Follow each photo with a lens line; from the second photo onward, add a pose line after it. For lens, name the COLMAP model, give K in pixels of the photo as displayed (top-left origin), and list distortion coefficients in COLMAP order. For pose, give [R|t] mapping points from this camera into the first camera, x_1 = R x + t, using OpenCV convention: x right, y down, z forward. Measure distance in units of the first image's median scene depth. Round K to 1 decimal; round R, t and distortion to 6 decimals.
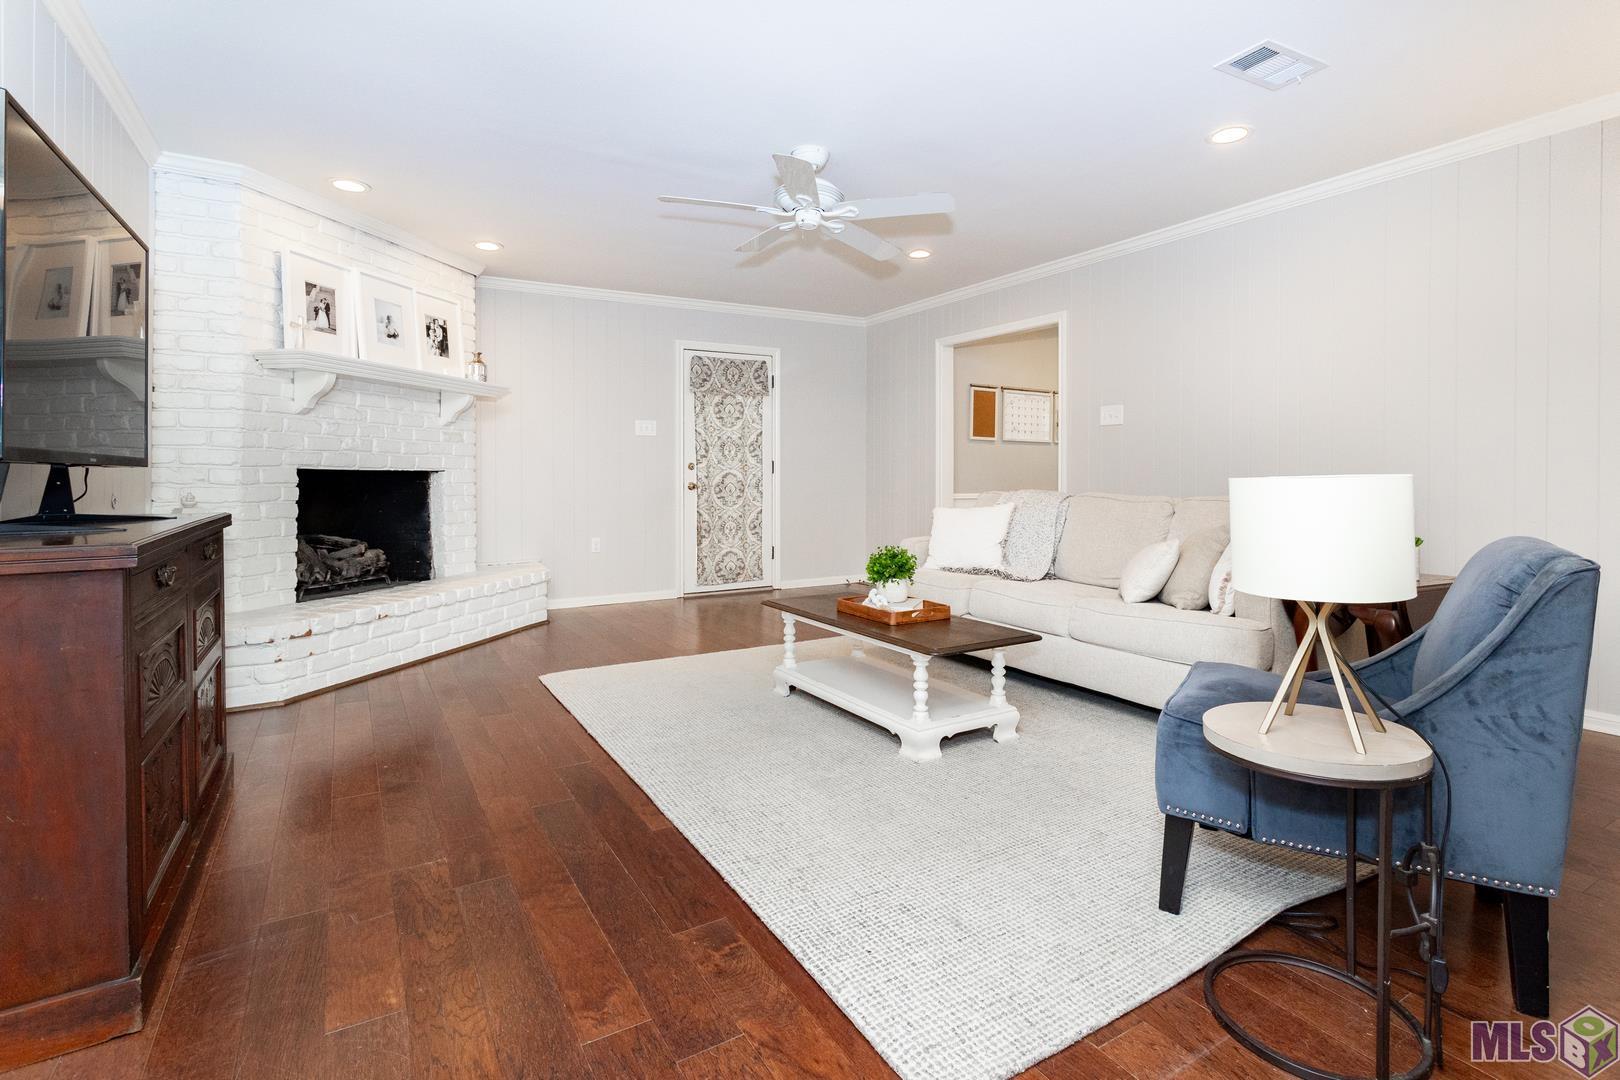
lens RADIAL K [[801.7, 0, 819.3], [0, 801.7, 434.7], [0, 0, 1]] dist [-0.001566, 0.003032]
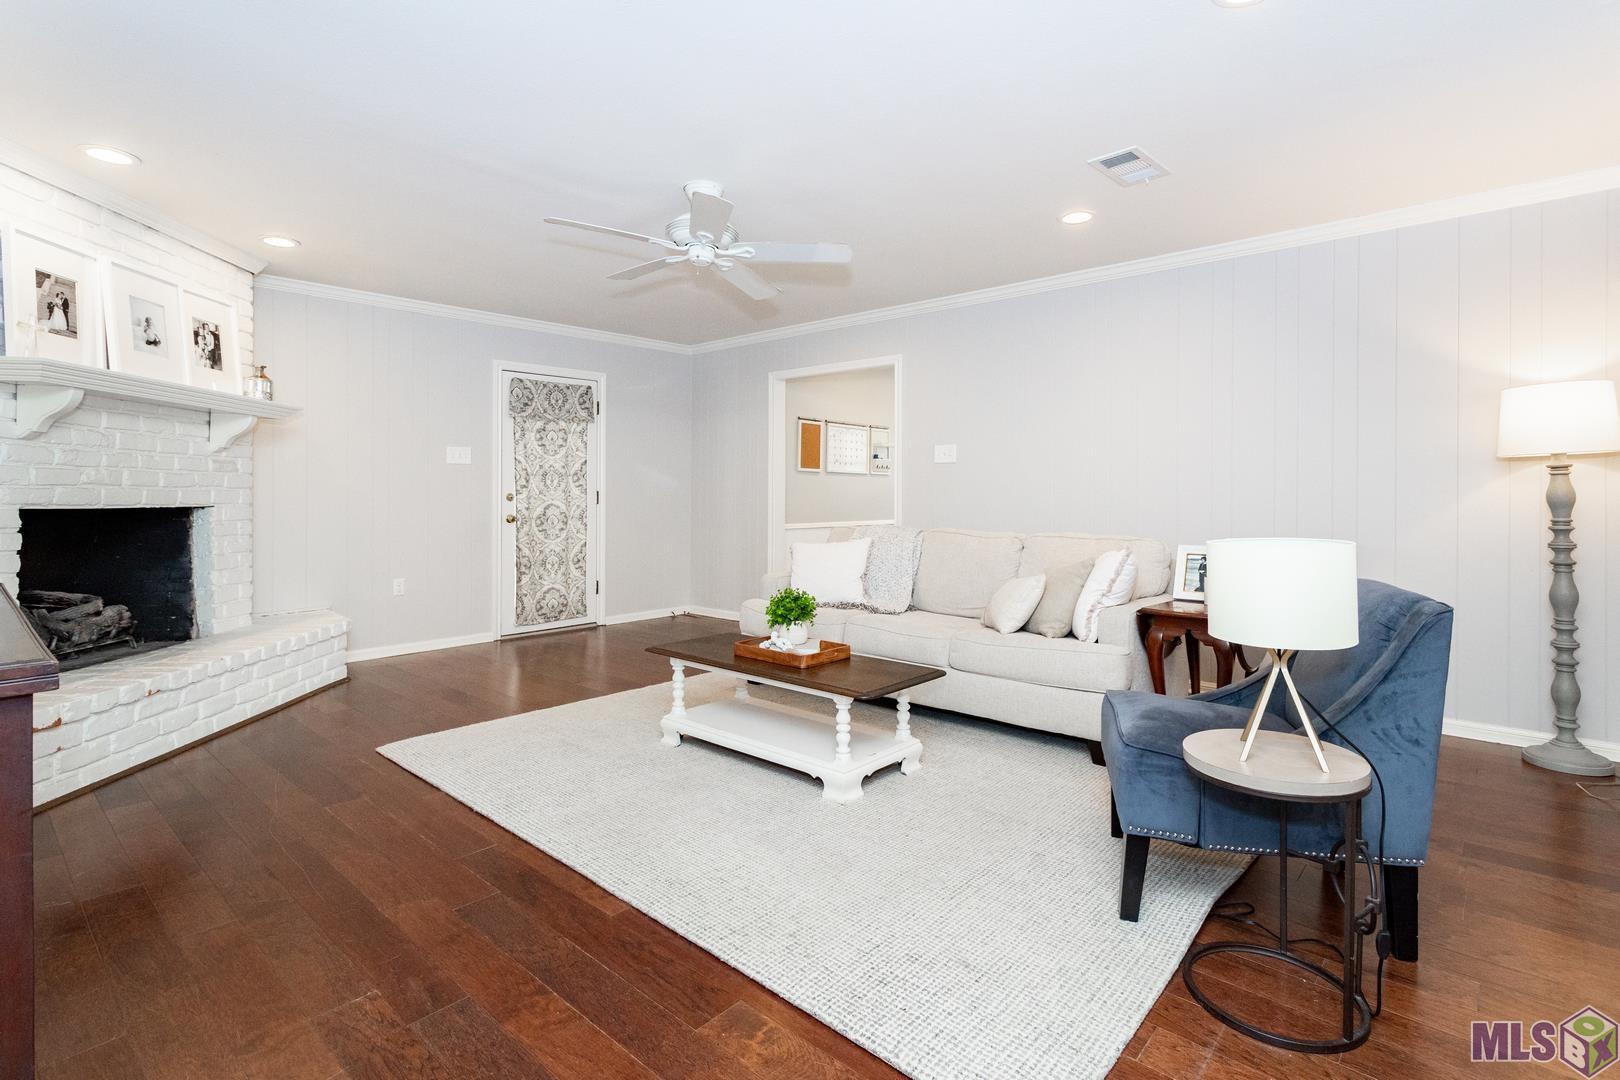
lens RADIAL K [[801.7, 0, 771.8], [0, 801.7, 437.8], [0, 0, 1]] dist [-0.001566, 0.003032]
pose [[0.952294, 0.019399, 0.304566, -0.236186], [-0.017636, 0.999808, -0.008538, -0.040475], [-0.304673, 0.002760, 0.952453, 0.041704]]
